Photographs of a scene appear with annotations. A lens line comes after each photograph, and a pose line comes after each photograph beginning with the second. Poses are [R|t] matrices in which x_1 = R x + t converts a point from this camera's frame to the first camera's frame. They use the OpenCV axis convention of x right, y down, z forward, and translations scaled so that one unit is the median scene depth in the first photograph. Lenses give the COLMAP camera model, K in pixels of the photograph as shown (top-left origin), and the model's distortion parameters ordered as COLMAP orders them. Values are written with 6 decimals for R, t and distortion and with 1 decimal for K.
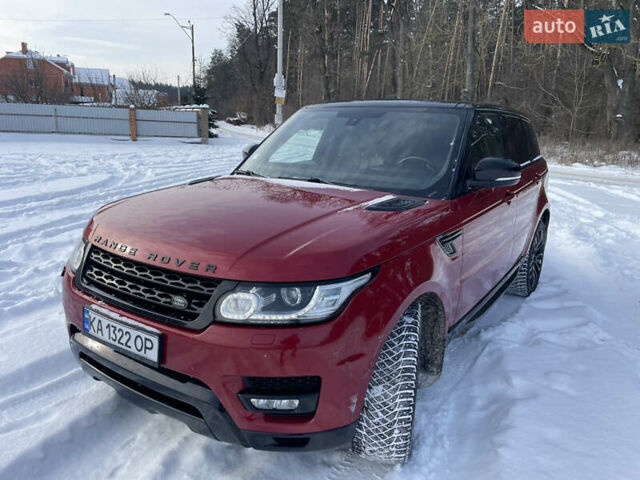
lens RADIAL K [[485.4, 0, 324.5], [0, 485.4, 240.1], [0, 0, 1]] dist [0.086516, -0.102381]
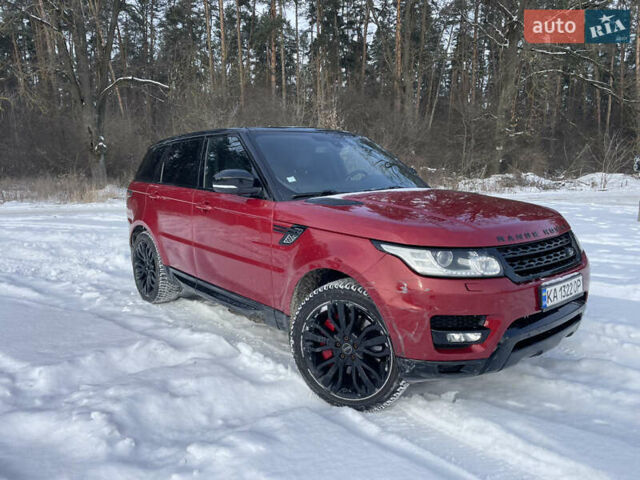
lens RADIAL K [[485.4, 0, 324.6], [0, 485.4, 237.2], [0, 0, 1]] dist [0.086516, -0.102381]
pose [[0.257704, -0.166529, 0.951765, -1.302511], [0.245136, 0.964075, 0.102309, -0.176013], [-0.934610, 0.206947, 0.289269, 0.837875]]
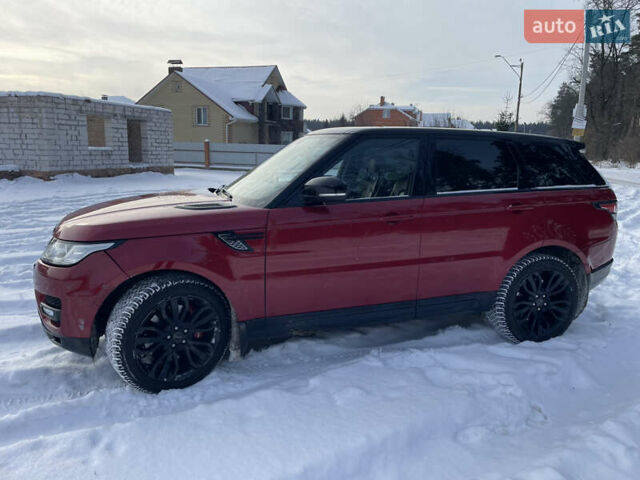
lens RADIAL K [[485.4, 0, 322.5], [0, 485.4, 239.0], [0, 0, 1]] dist [0.086516, -0.102381]
pose [[0.780745, 0.090770, -0.618221, 1.028841], [-0.137733, 0.990057, -0.028576, 0.007115], [0.609481, 0.107459, 0.785484, 0.144553]]
